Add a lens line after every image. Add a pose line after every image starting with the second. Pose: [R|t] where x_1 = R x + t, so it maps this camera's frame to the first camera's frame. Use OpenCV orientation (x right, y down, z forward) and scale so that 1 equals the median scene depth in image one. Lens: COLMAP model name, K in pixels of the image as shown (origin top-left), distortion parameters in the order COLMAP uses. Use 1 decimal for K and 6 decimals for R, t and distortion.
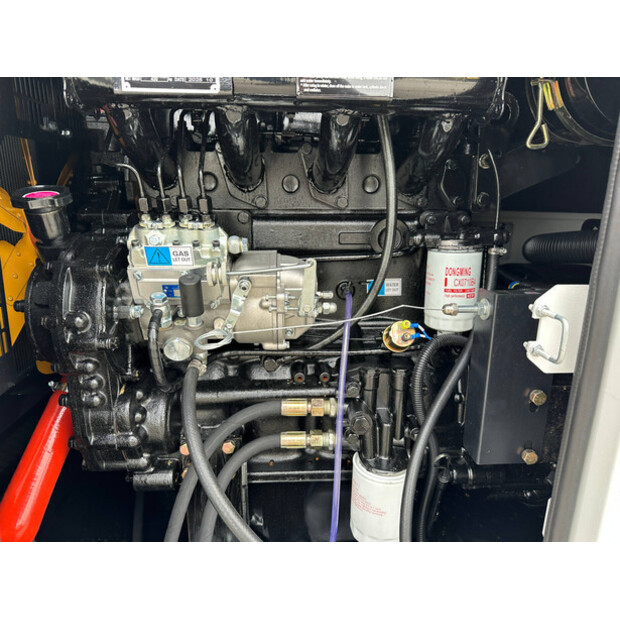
lens RADIAL K [[437.5, 0, 310.8], [0, 437.5, 306.9], [0, 0, 1]] dist [0.020003, -0.023379]
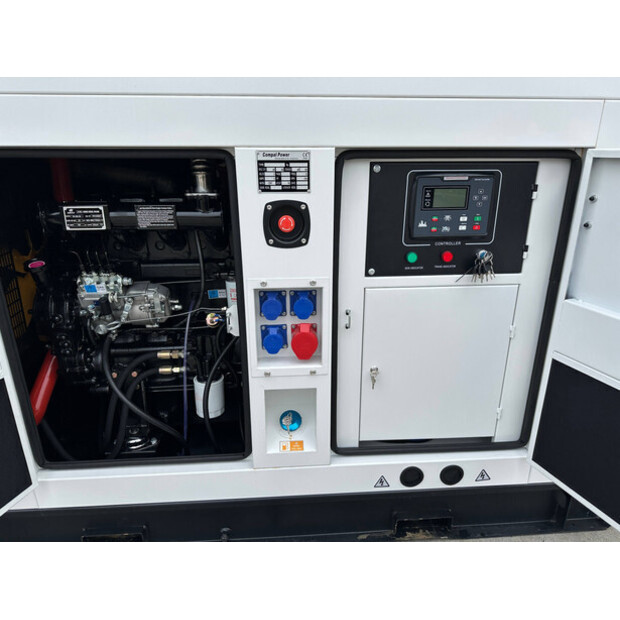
lens RADIAL K [[437.5, 0, 311.8], [0, 437.5, 312.9], [0, 0, 1]] dist [0.020003, -0.023379]
pose [[0.999727, -0.020757, 0.010683, 0.722314], [0.019709, 0.995721, 0.090287, -0.162627], [-0.012512, -0.090052, 0.995858, -1.207138]]
